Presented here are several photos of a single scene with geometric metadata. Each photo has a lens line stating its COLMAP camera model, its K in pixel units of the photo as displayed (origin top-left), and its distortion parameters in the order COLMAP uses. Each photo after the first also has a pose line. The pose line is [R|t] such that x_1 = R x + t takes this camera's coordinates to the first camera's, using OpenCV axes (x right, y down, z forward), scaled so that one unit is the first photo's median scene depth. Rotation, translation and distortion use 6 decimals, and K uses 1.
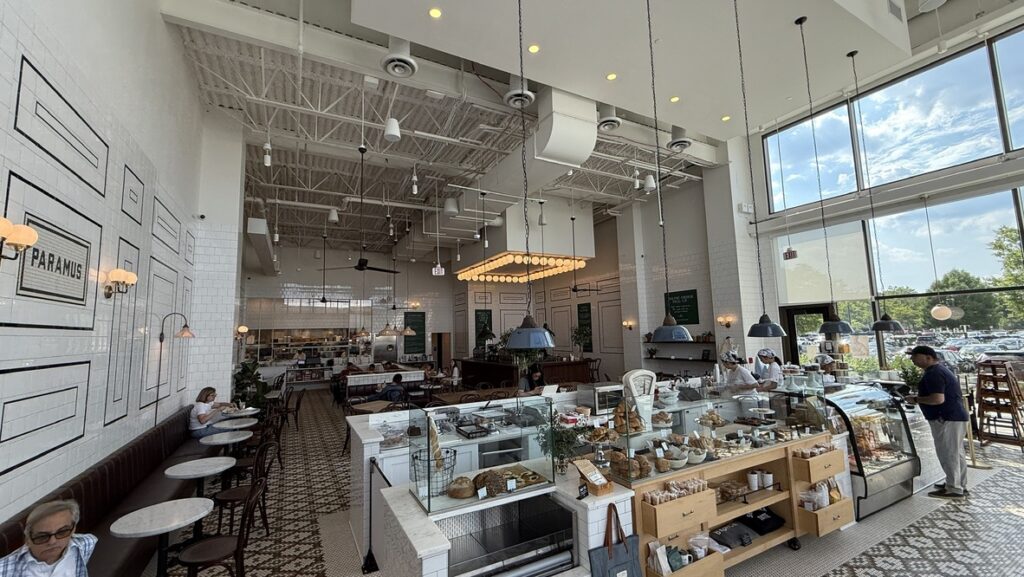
lens RADIAL K [[406.8, 0, 509.5], [0, 406.8, 290.0], [0, 0, 1]] dist [-0.001250, -0.000231]
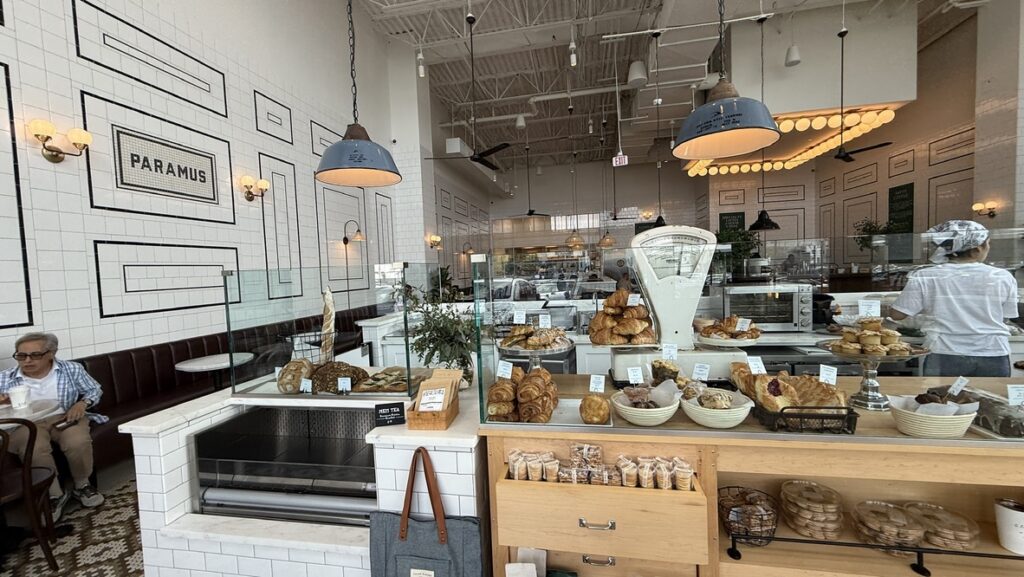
lens RADIAL K [[406.8, 0, 509.5], [0, 406.8, 290.0], [0, 0, 1]] dist [-0.001250, -0.000231]
pose [[0.774896, 0.026235, -0.631544, 0.182895], [0.088714, 0.984735, 0.149758, 0.070499], [0.625832, -0.172074, 0.760740, 0.194542]]
